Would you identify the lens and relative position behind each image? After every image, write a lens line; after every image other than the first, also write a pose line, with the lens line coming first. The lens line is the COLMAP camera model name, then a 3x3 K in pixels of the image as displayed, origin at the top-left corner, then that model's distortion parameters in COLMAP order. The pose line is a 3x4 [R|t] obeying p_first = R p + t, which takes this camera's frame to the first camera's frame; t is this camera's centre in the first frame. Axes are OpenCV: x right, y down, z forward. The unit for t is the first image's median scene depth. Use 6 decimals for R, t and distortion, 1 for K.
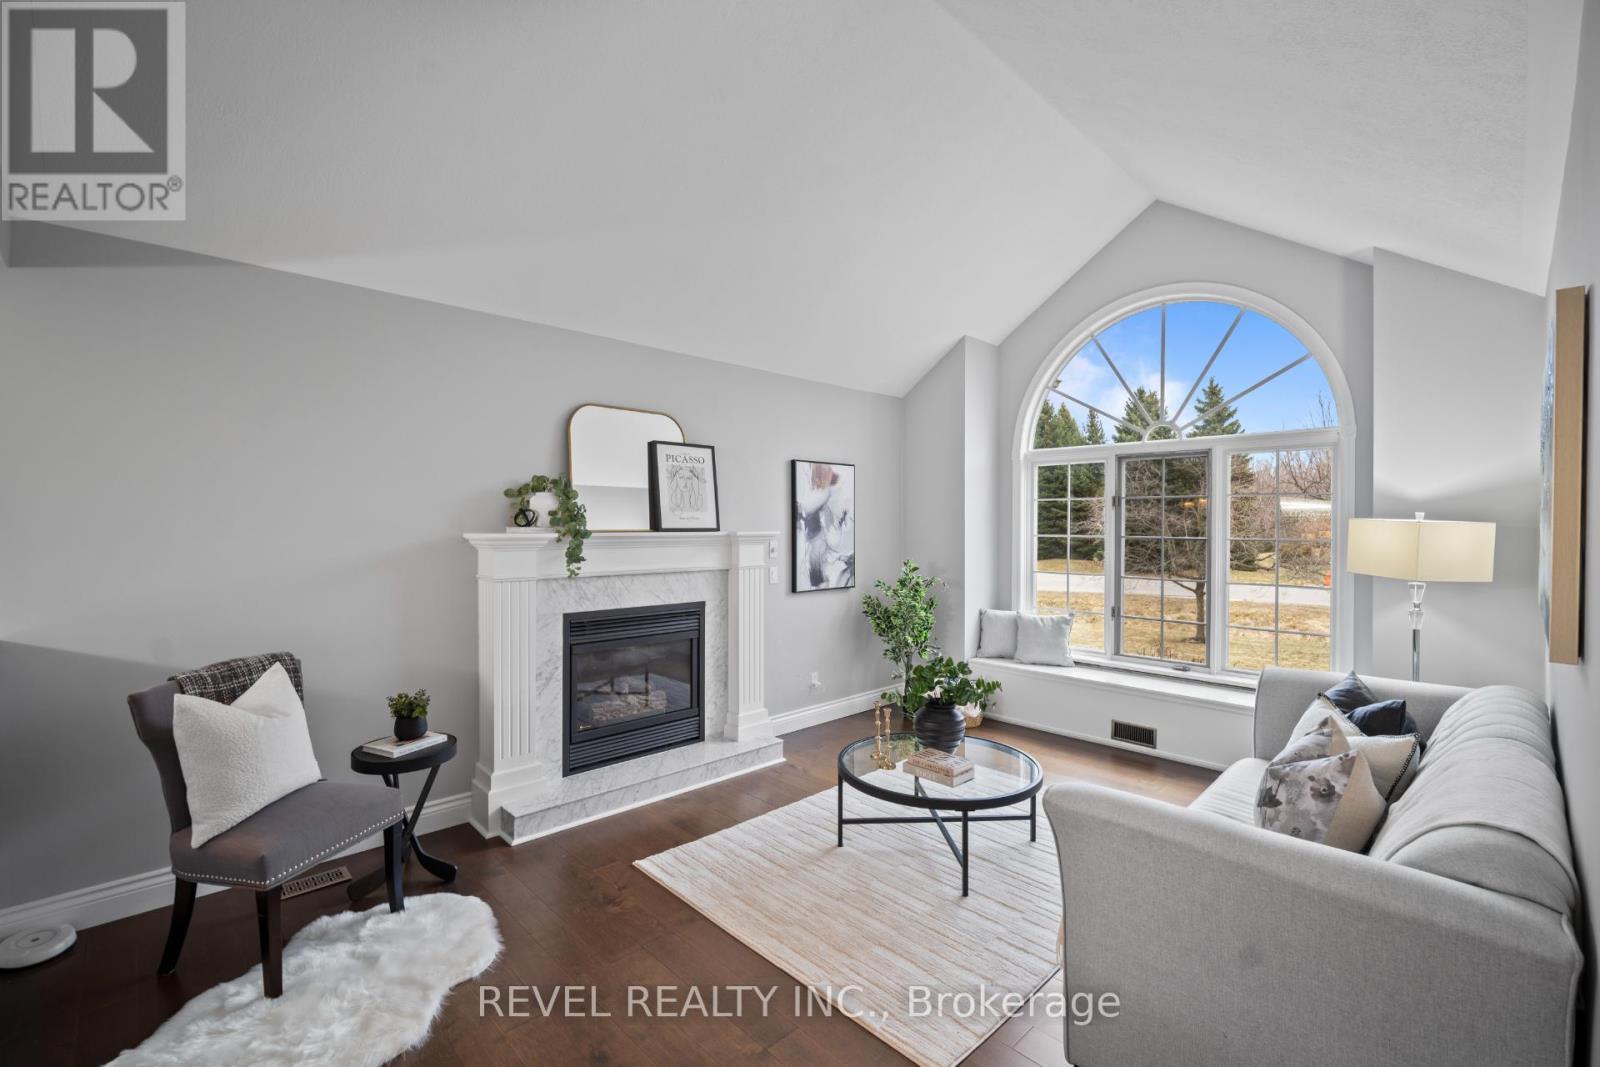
lens RADIAL K [[695.7, 0, 808.4], [0, 695.7, 528.0], [0, 0, 1]] dist [-0.013816, 0.001754]
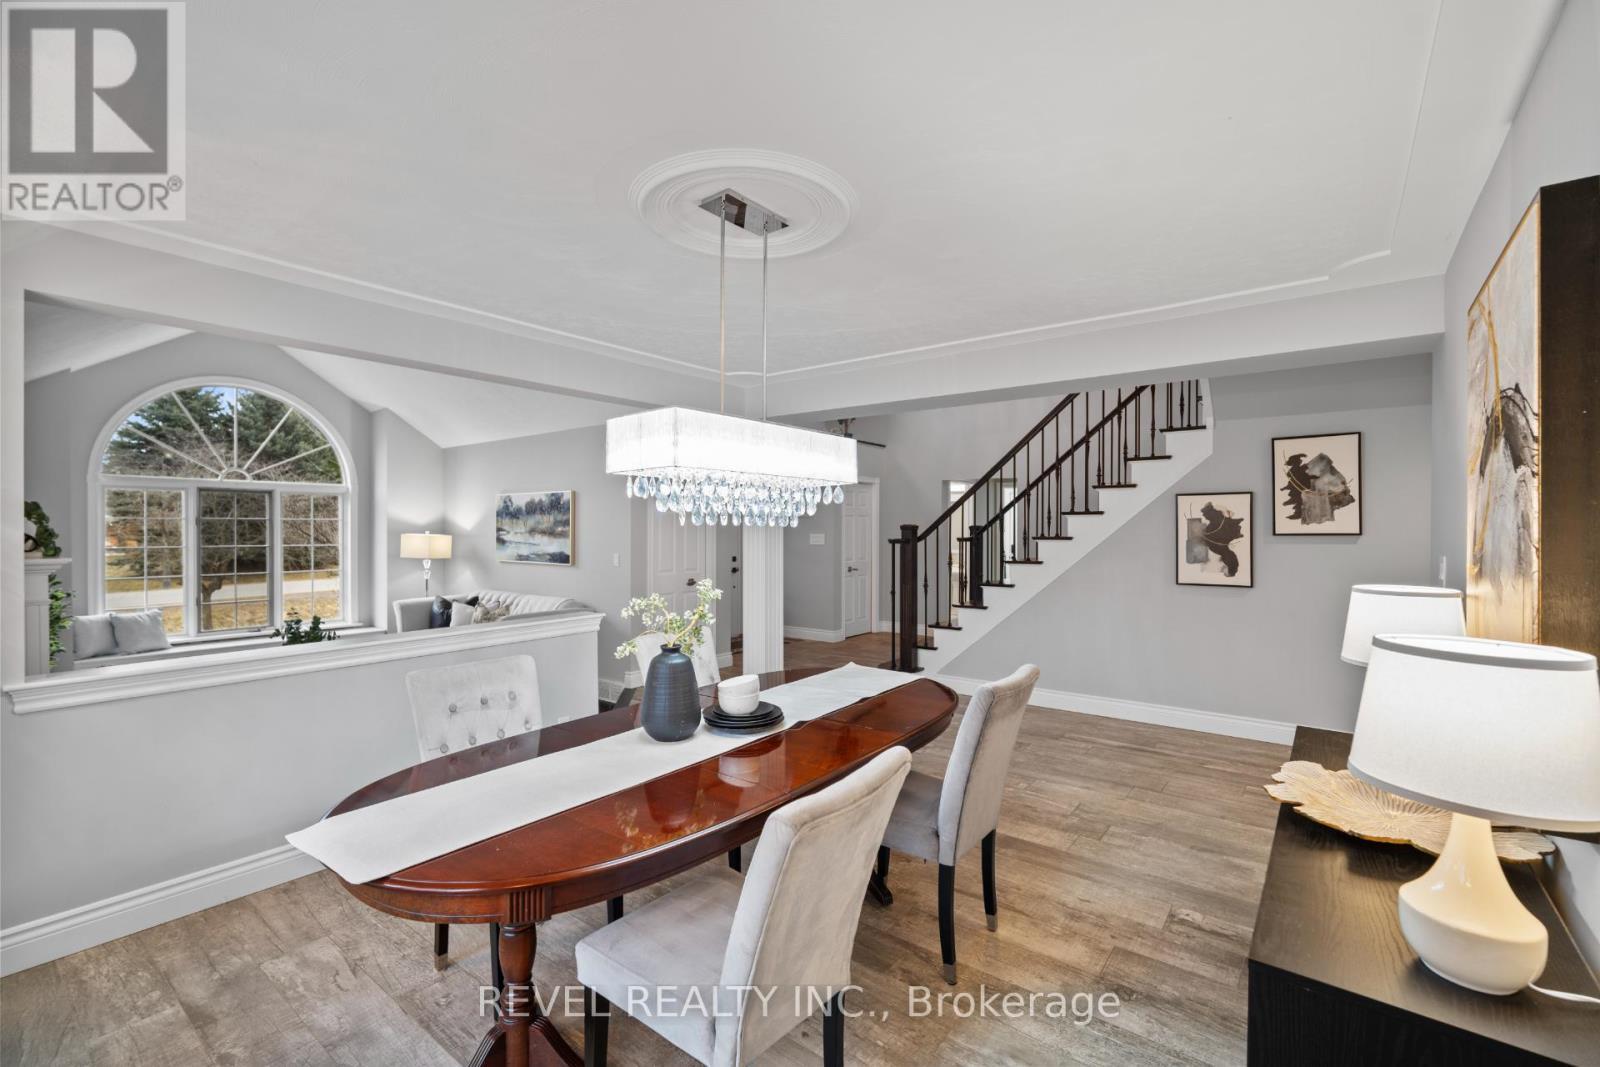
lens RADIAL K [[695.7, 0, 807.0], [0, 695.7, 534.2], [0, 0, 1]] dist [-0.013816, 0.001754]
pose [[-0.141662, -0.012133, 0.989841, -1.112543], [0.006480, 0.999892, 0.013184, -0.023287], [-0.989894, 0.008282, -0.141568, 0.005018]]
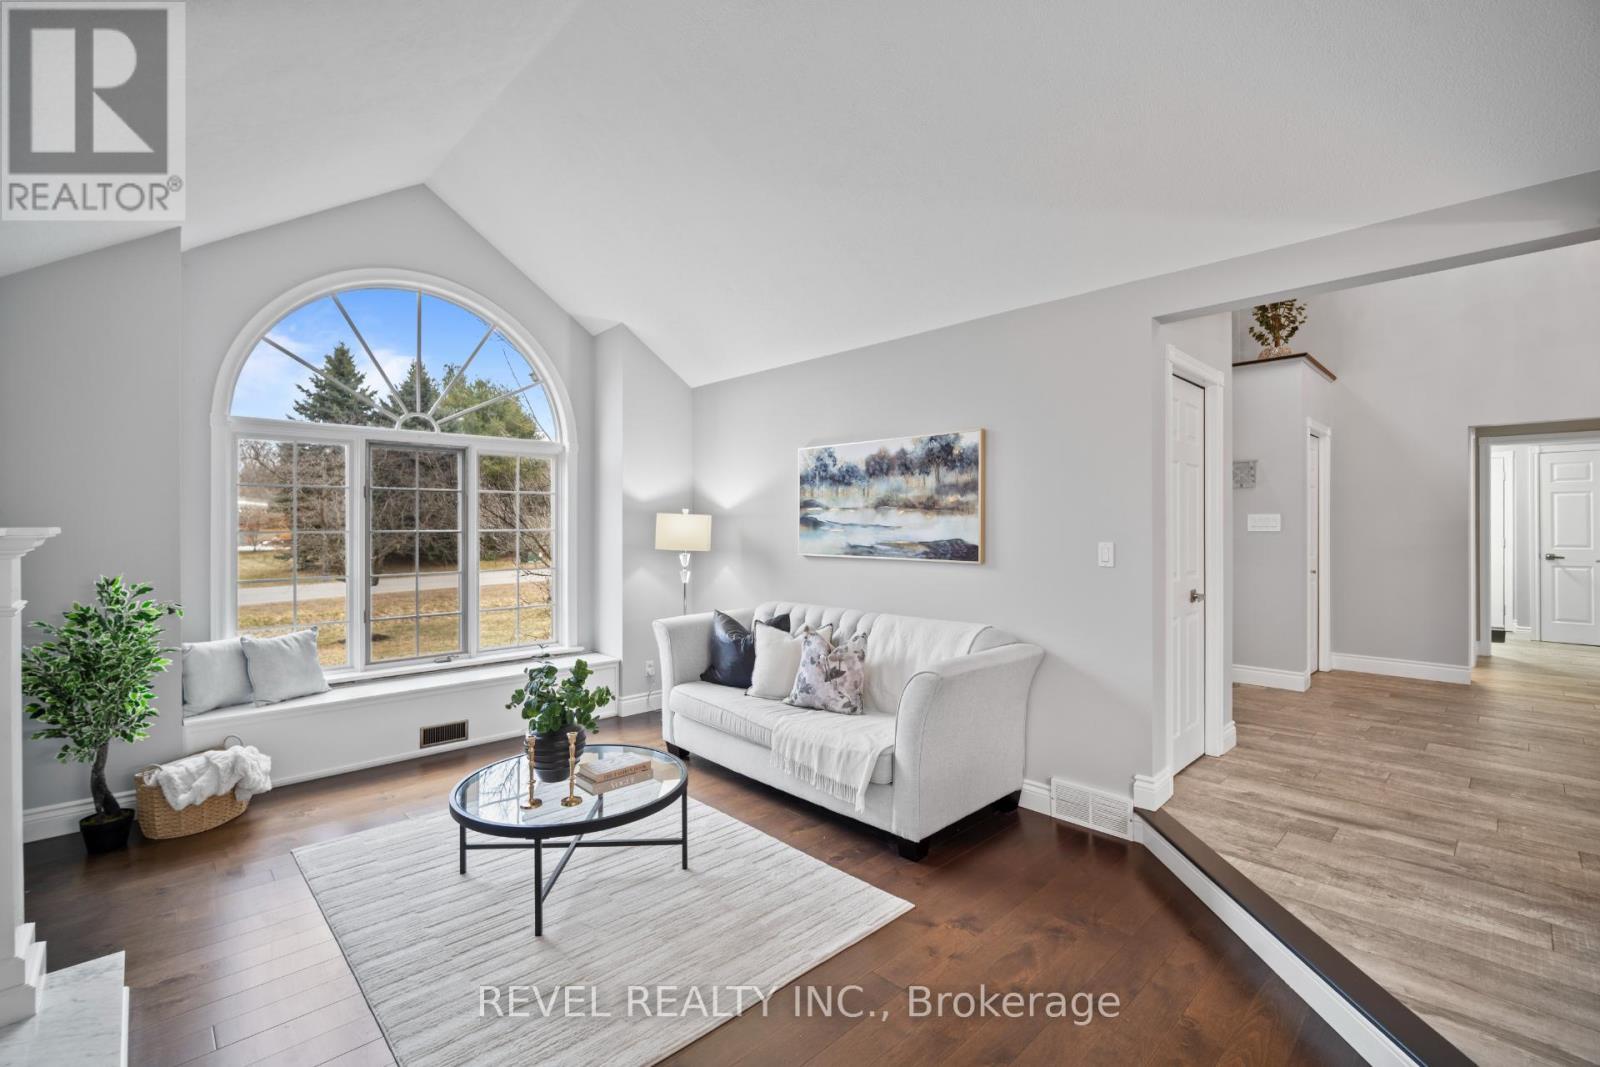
lens RADIAL K [[695.7, 0, 802.3], [0, 695.7, 526.2], [0, 0, 1]] dist [-0.013816, 0.001754]
pose [[0.004900, -0.006115, 0.999969, -0.457765], [0.009226, 0.999939, 0.006070, 0.005563], [-0.999945, 0.009196, 0.004956, 0.456186]]
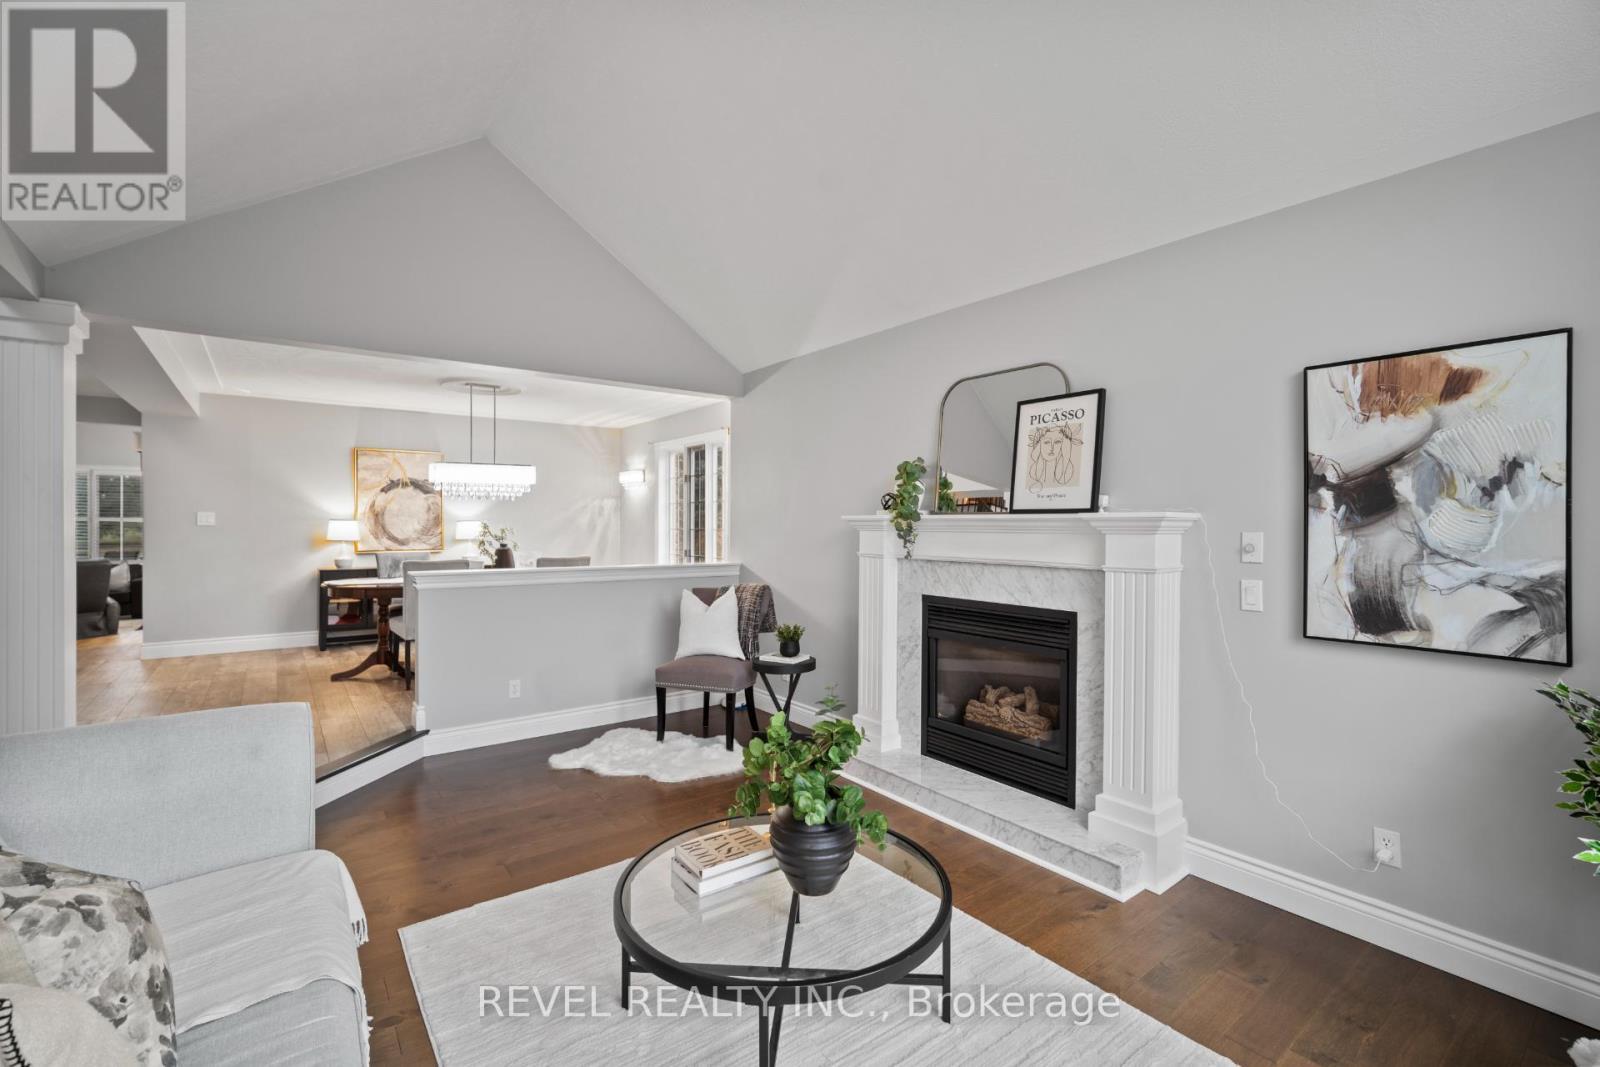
lens RADIAL K [[695.7, 0, 800.5], [0, 695.7, 527.0], [0, 0, 1]] dist [-0.013816, 0.001754]
pose [[-0.121331, 0.001365, -0.992611, 0.510213], [-0.009876, 0.999948, 0.002582, 0.017070], [0.992563, 0.010117, -0.121311, 0.703017]]
